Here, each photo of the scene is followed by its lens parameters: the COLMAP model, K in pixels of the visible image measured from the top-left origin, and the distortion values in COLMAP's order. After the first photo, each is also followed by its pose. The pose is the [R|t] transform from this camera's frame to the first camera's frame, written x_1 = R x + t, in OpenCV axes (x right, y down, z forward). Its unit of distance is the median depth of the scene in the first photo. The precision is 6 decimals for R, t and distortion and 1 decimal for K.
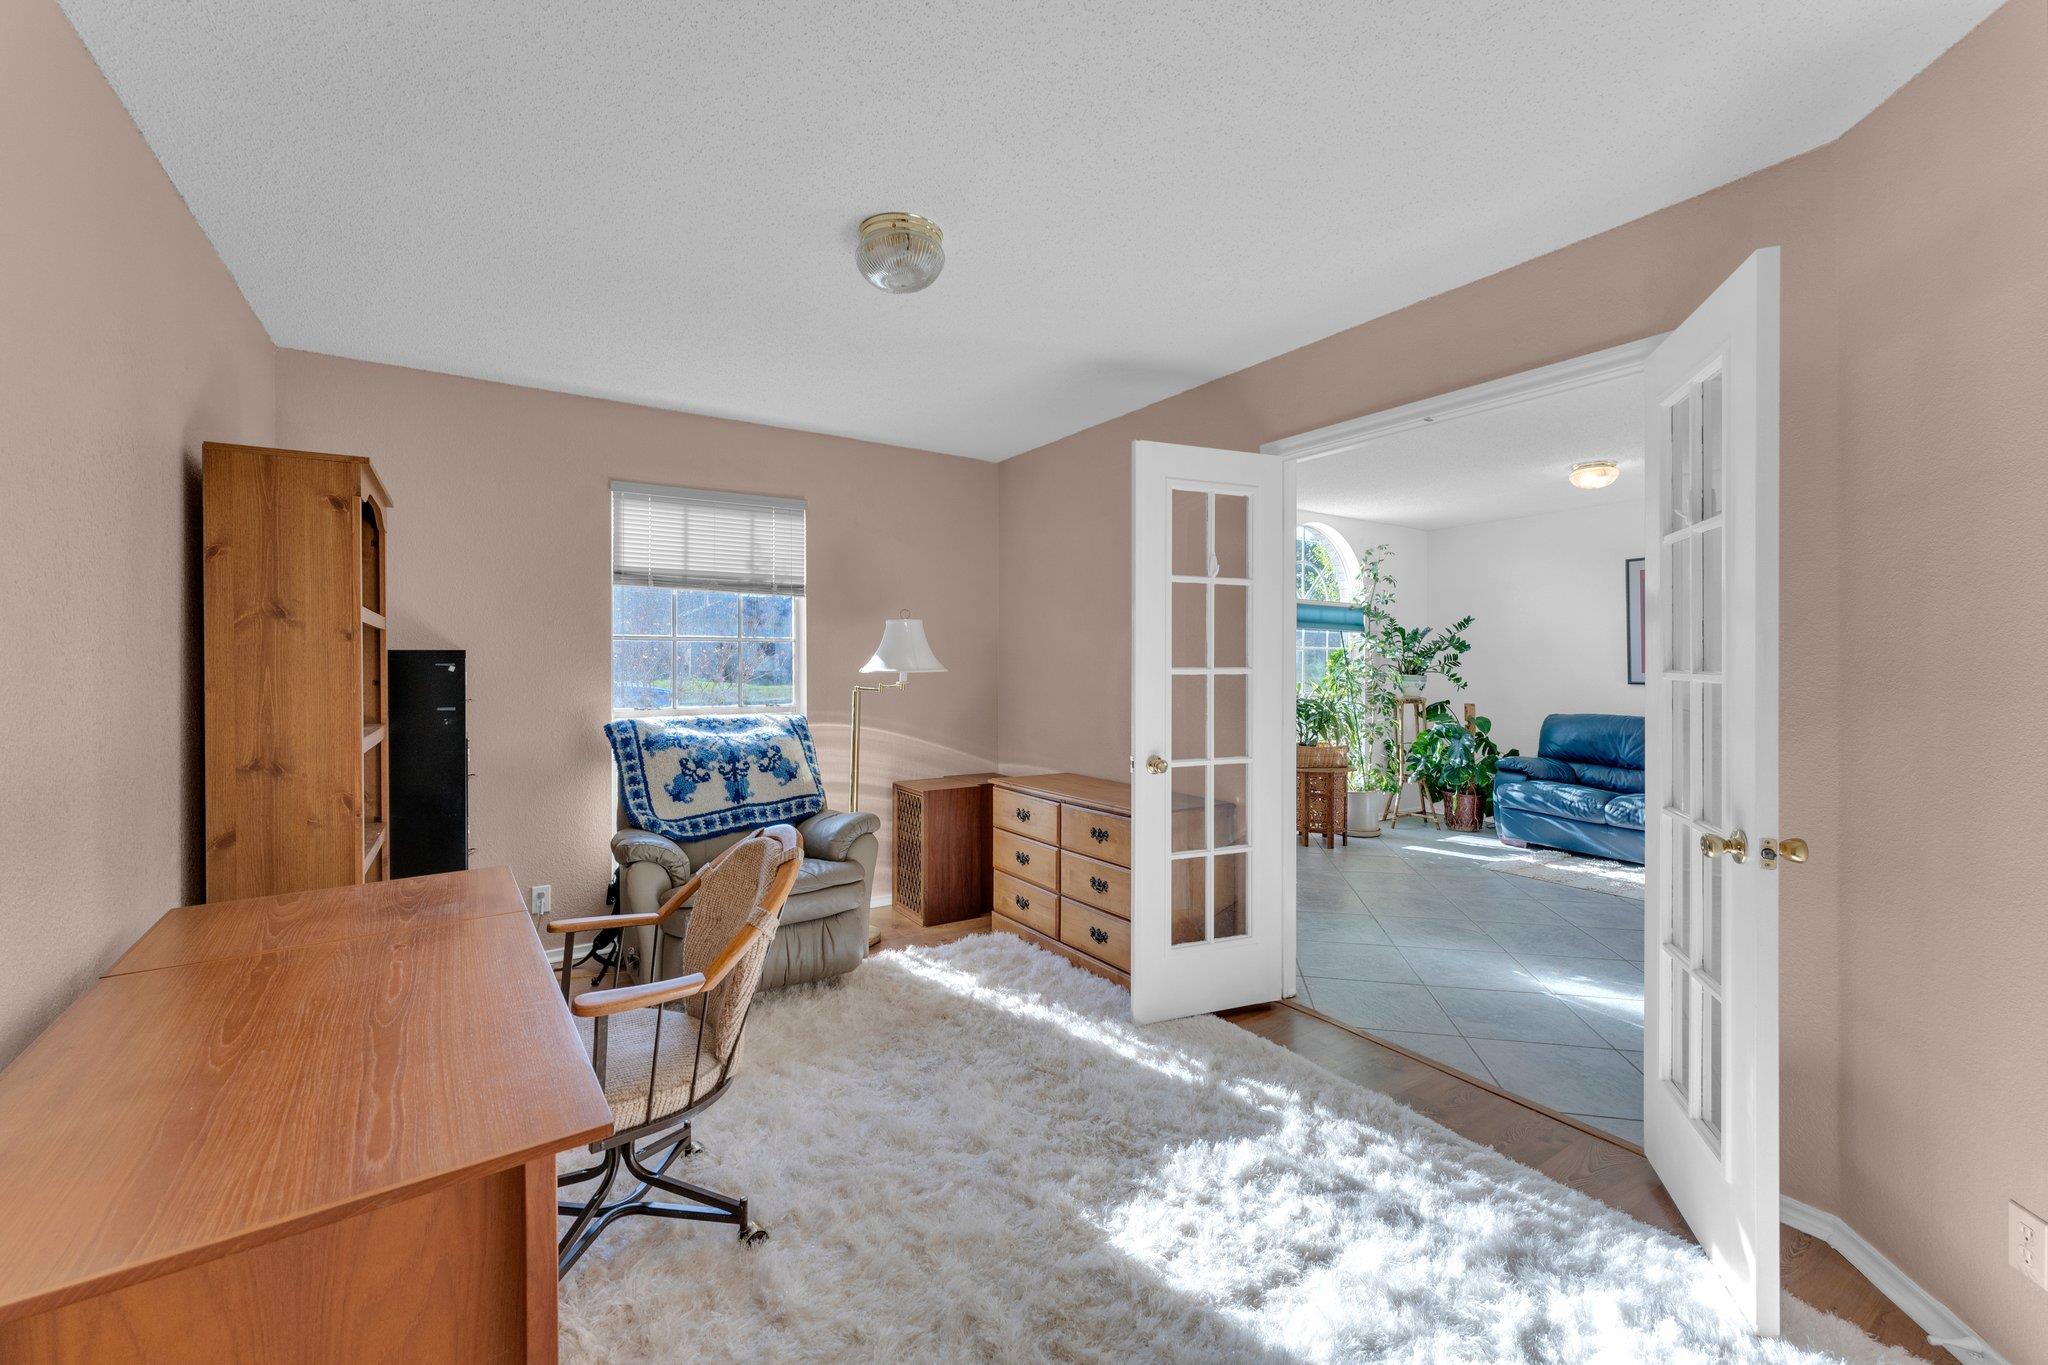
lens RADIAL K [[823.5, 0, 1021.4], [0, 823.5, 673.7], [0, 0, 1]] dist [0.001422, 0.000406]
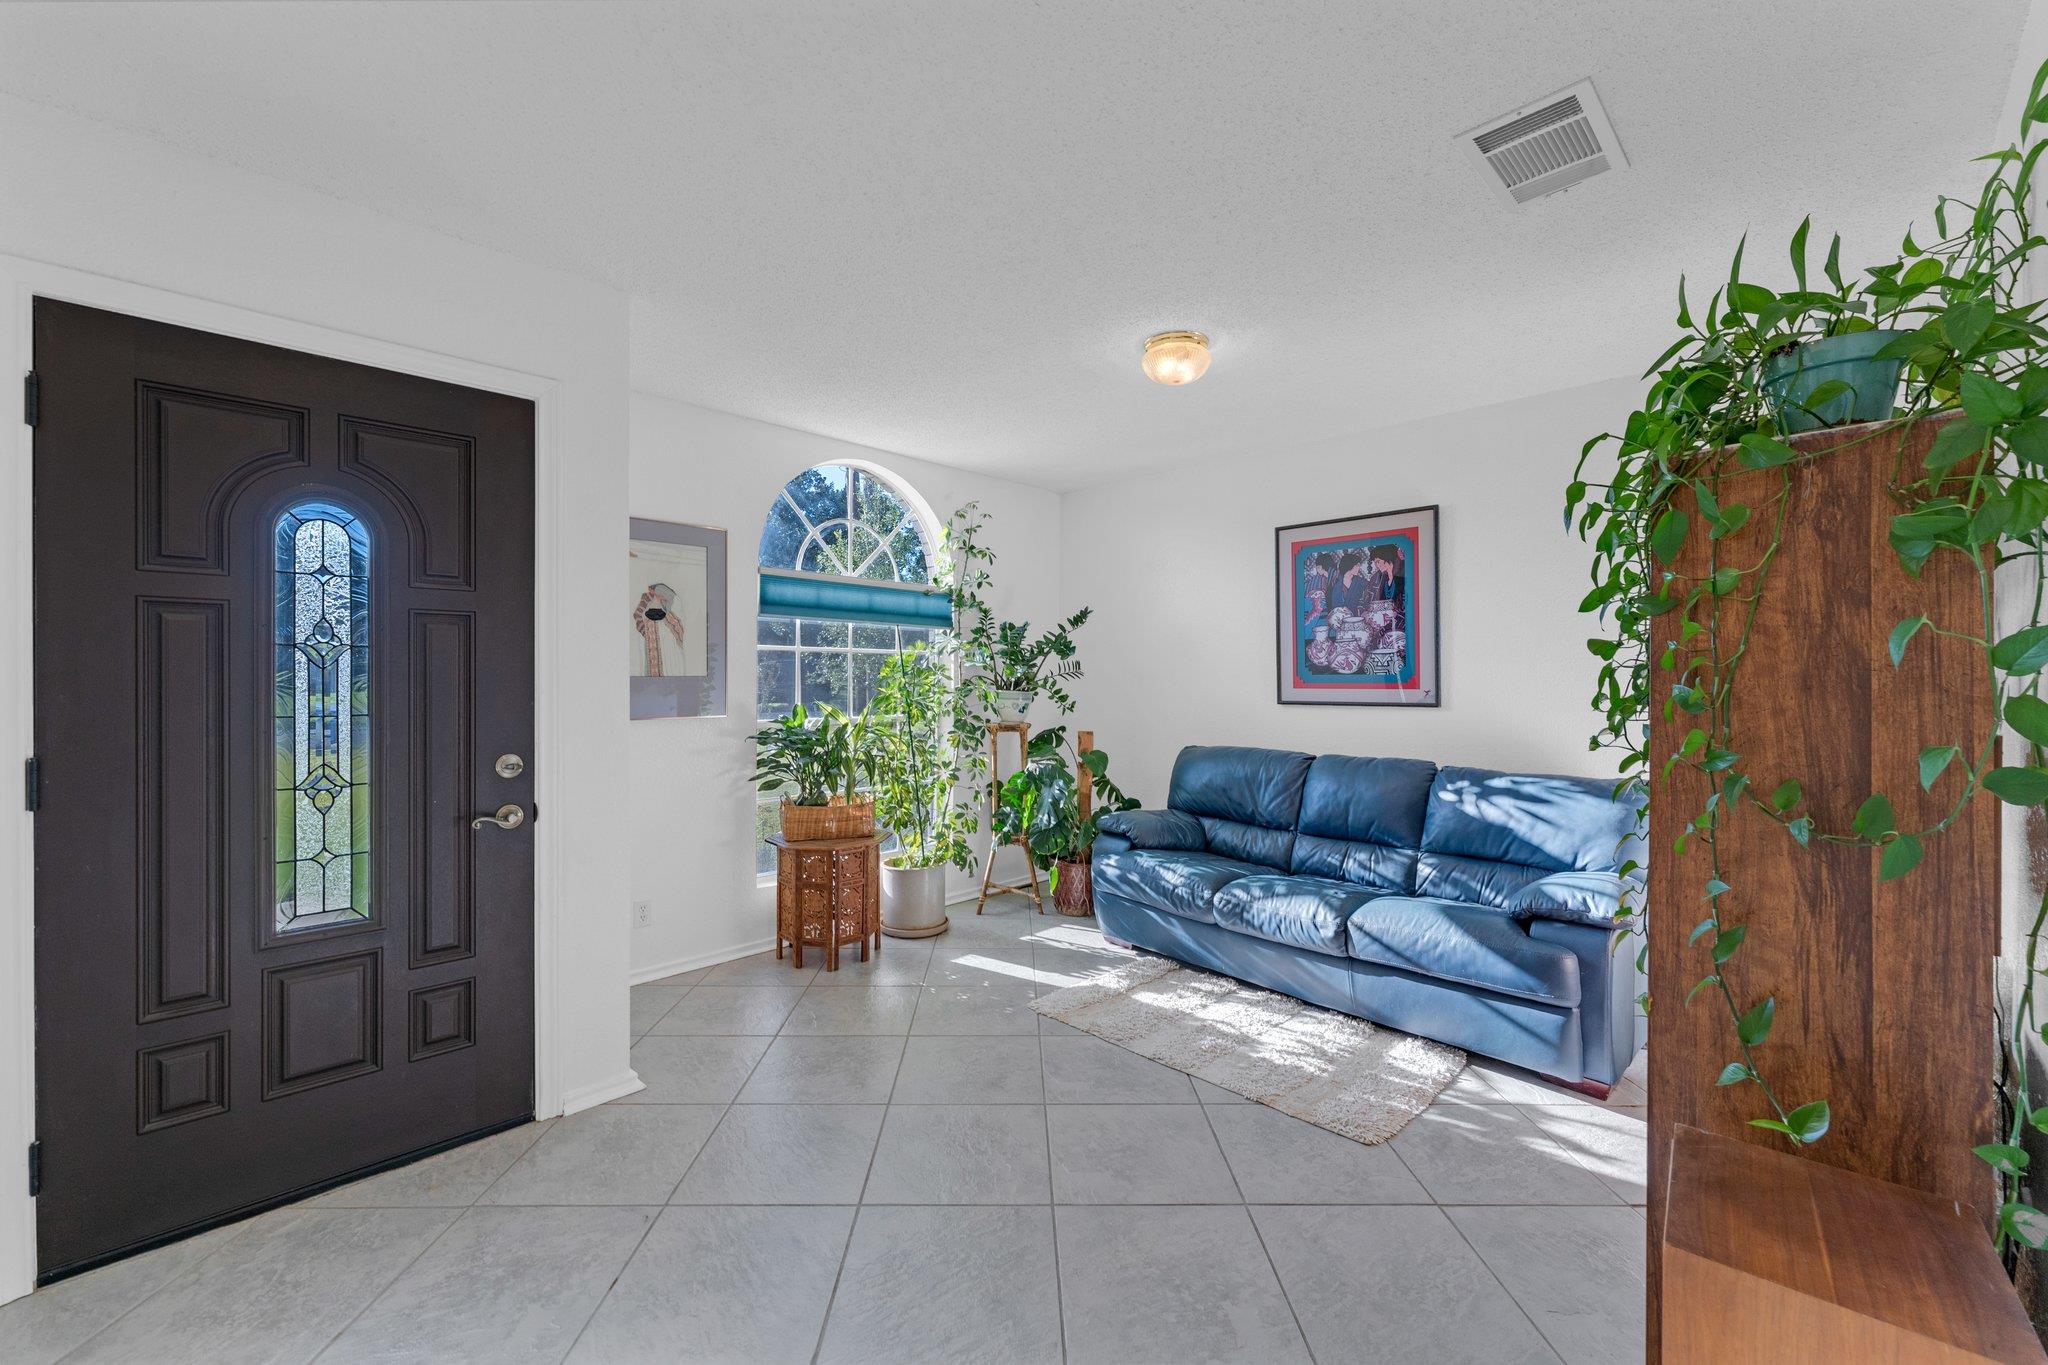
lens RADIAL K [[823.5, 0, 1023.8], [0, 823.5, 683.2], [0, 0, 1]] dist [0.001422, 0.000406]
pose [[0.978640, 0.002154, 0.205569, 0.363615], [-0.000286, 0.999958, -0.009117, 0.001618], [-0.205580, 0.008863, 0.978600, 0.340379]]
